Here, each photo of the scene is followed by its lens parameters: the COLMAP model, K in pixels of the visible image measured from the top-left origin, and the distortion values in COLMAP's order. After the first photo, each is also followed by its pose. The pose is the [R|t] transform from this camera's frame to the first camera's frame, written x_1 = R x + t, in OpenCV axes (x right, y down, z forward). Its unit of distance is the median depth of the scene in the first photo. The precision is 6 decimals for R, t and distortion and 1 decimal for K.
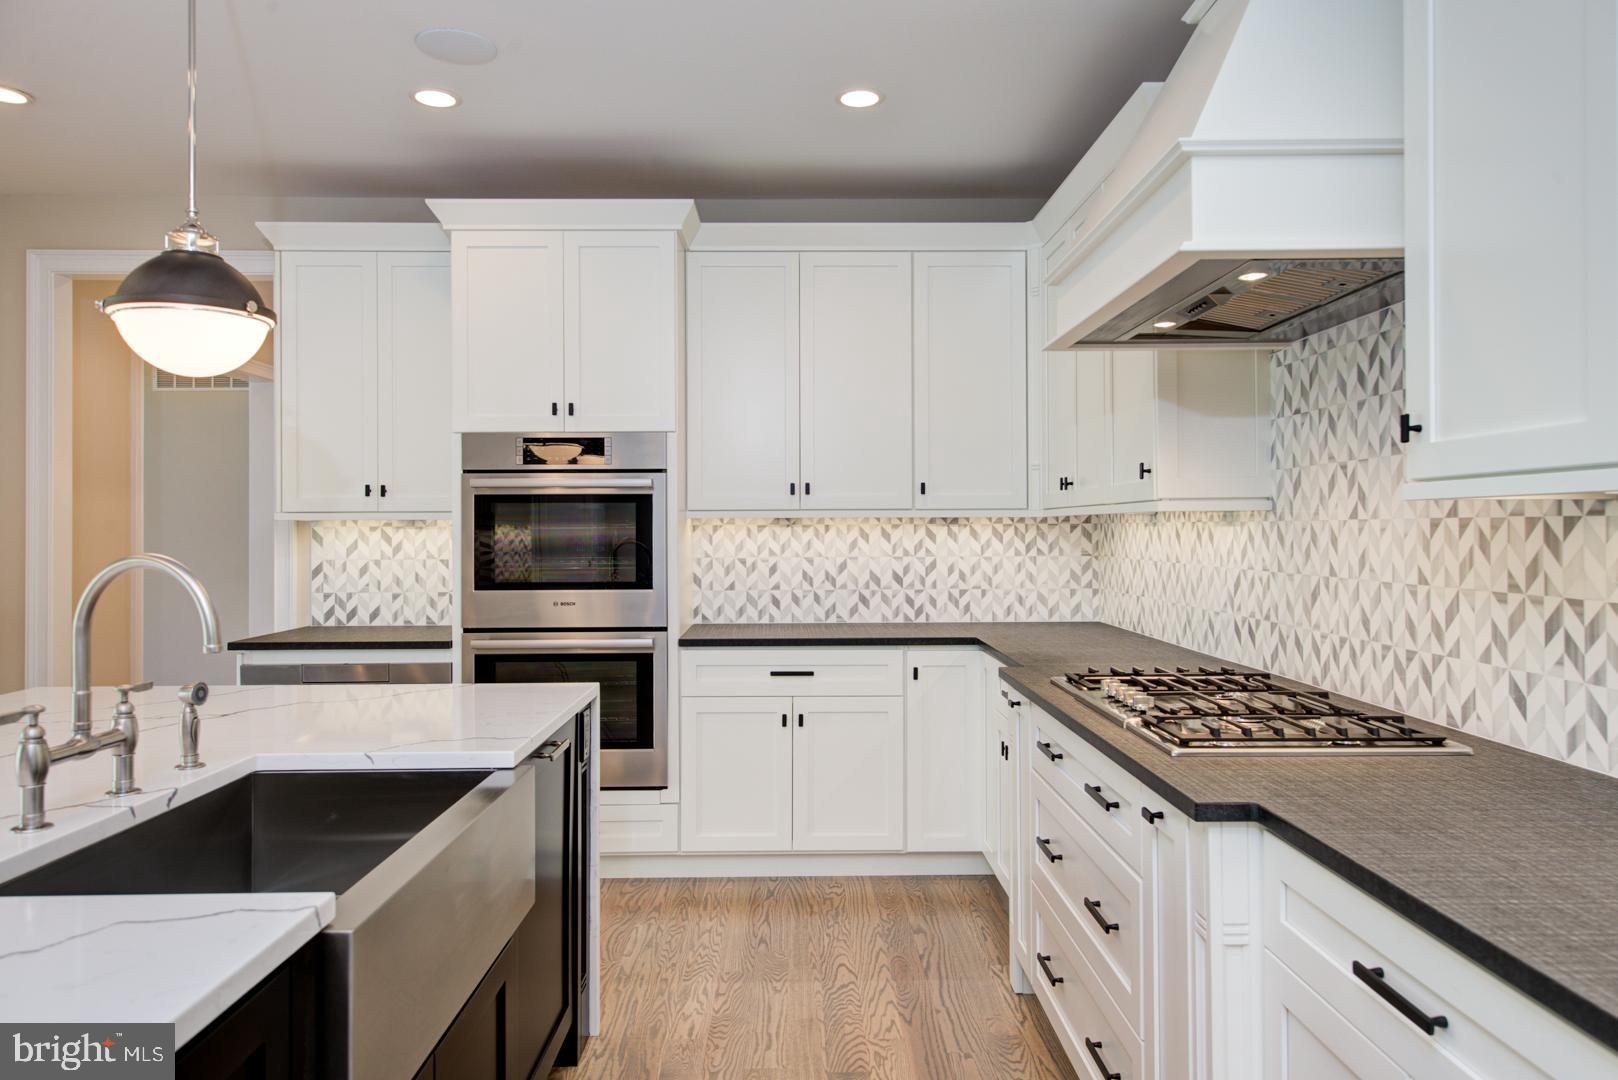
lens RADIAL K [[1083.5, 0, 834.0], [0, 1083.5, 520.2], [0, 0, 1]] dist [0.015332, -0.008452]
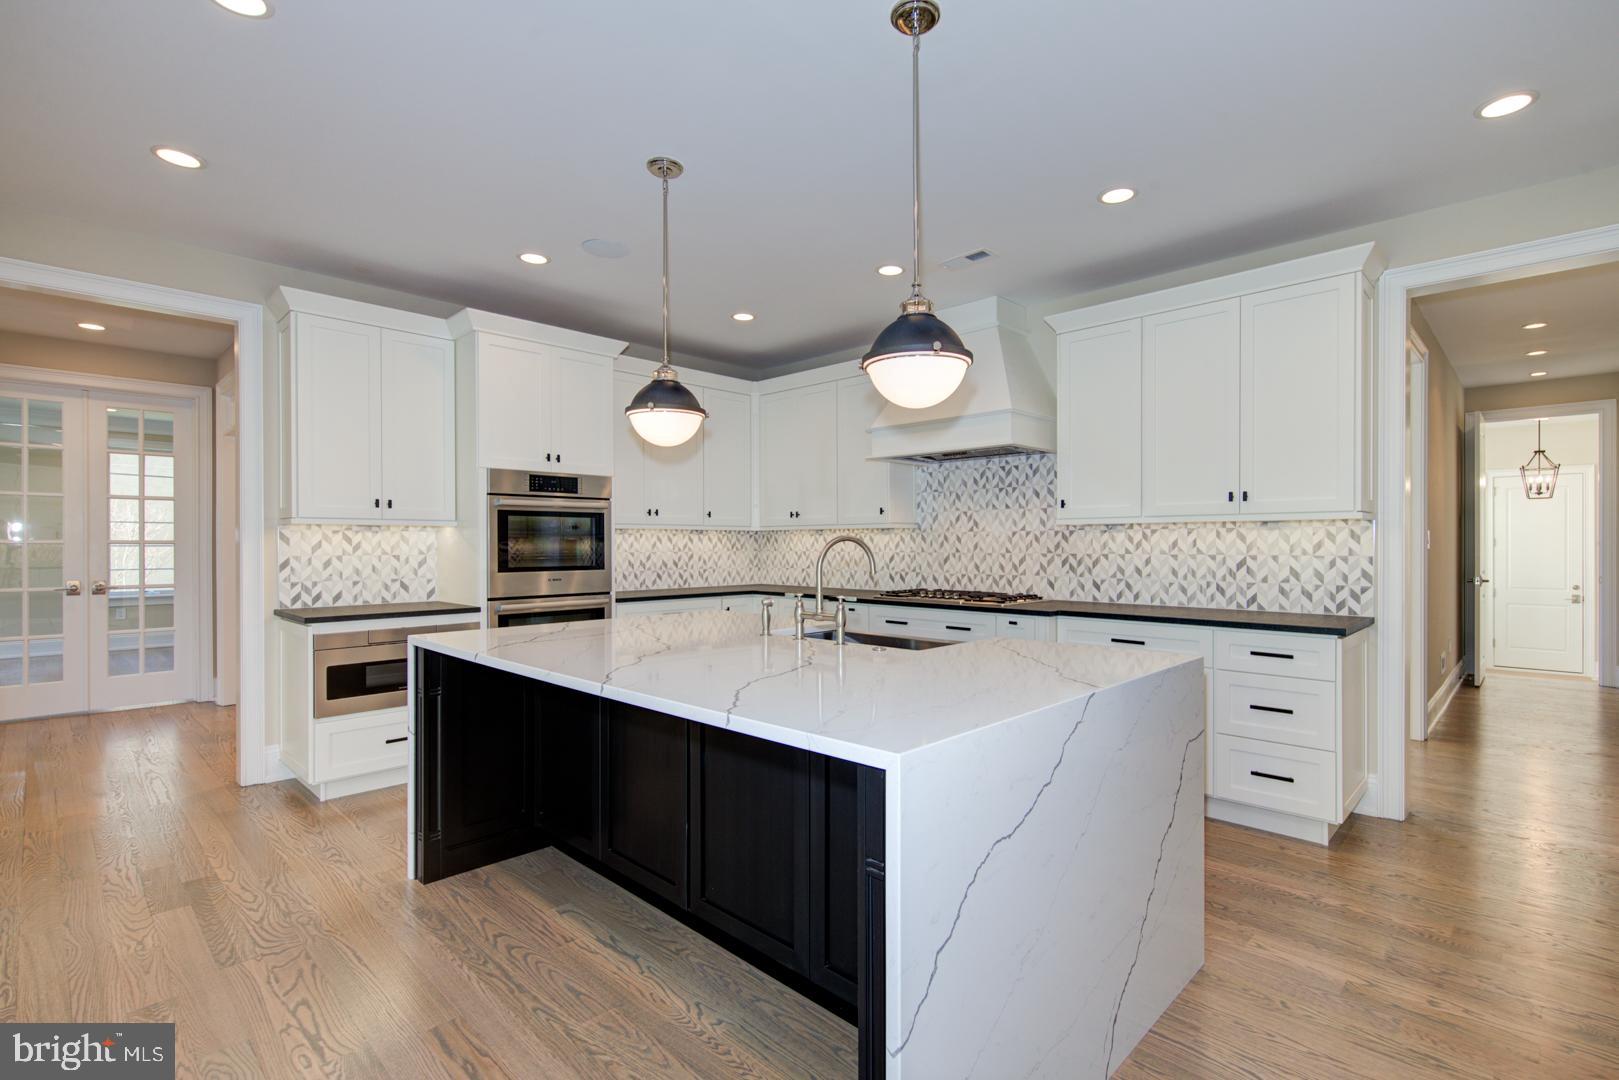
lens RADIAL K [[738.7, 0, 860.7], [0, 738.7, 547.4], [0, 0, 1]] dist [0.010106, -0.003794]
pose [[0.697720, -0.001297, 0.716369, -0.713725], [-0.006803, 0.999941, 0.008436, 0.016830], [-0.716338, -0.010759, 0.697670, -0.085191]]
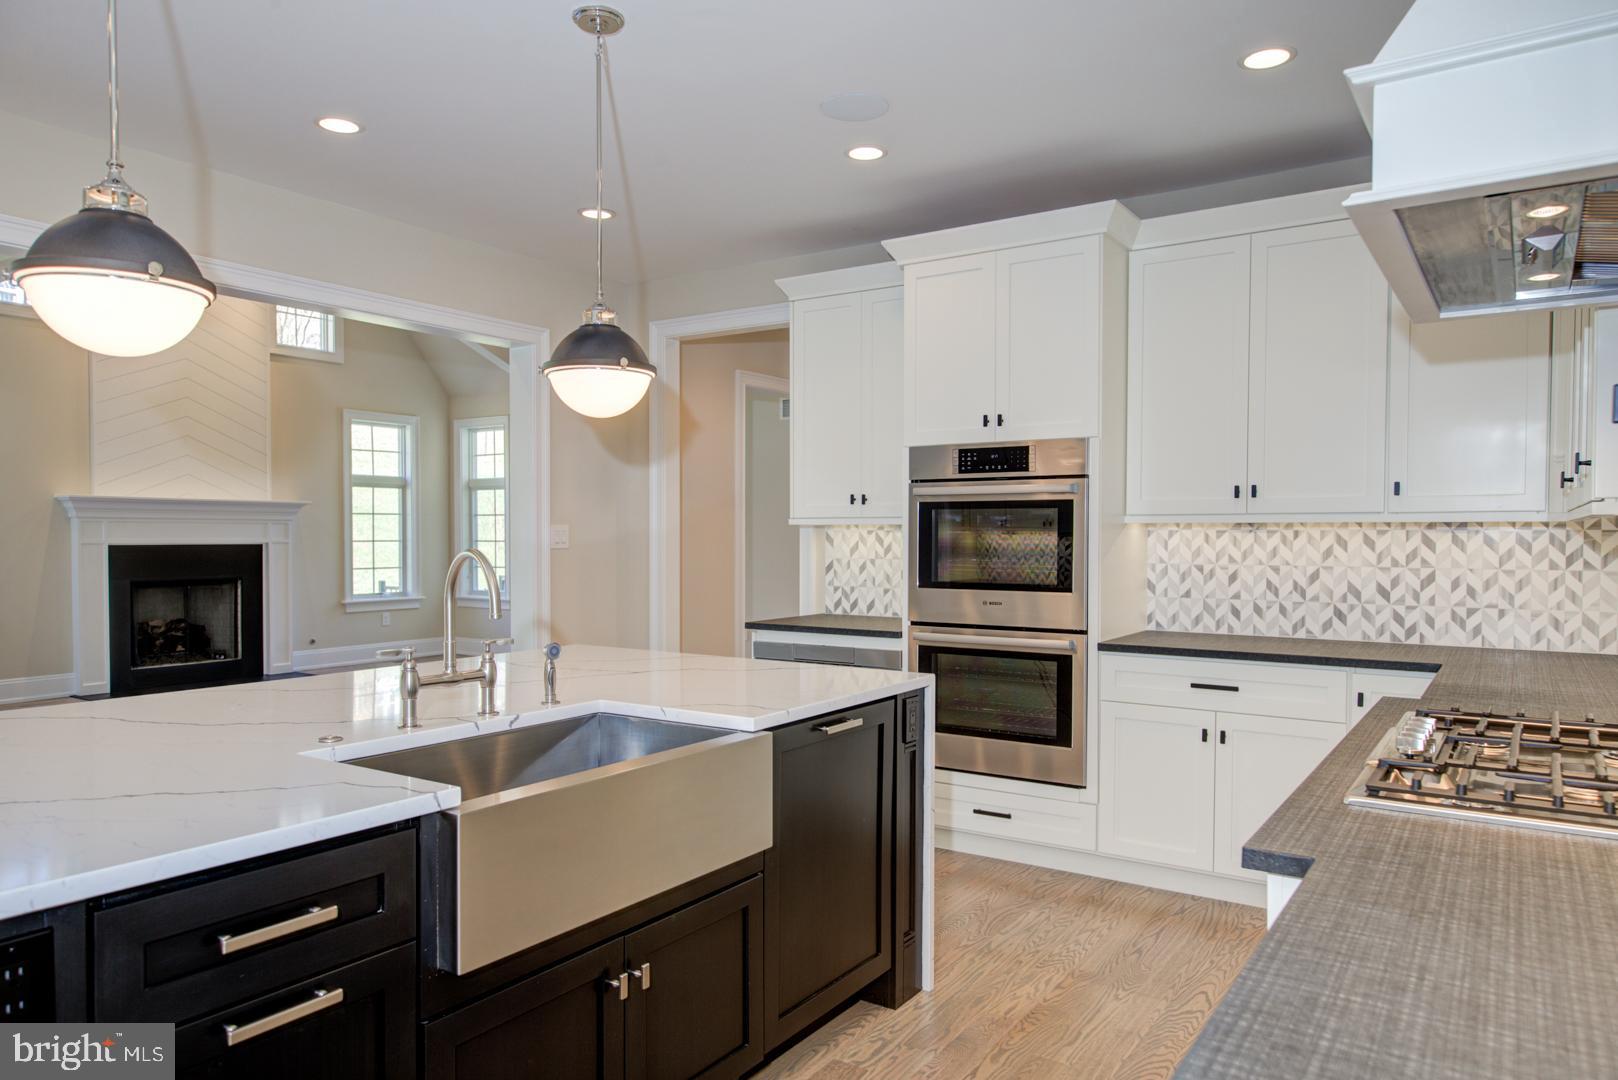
lens RADIAL K [[1083.5, 0, 831.5], [0, 1083.5, 559.6], [0, 0, 1]] dist [0.015332, -0.008452]
pose [[0.817154, 0.019646, -0.576085, 0.235859], [-0.000386, 0.999437, 0.033536, -0.001763], [0.576420, -0.027182, 0.816702, 0.036391]]
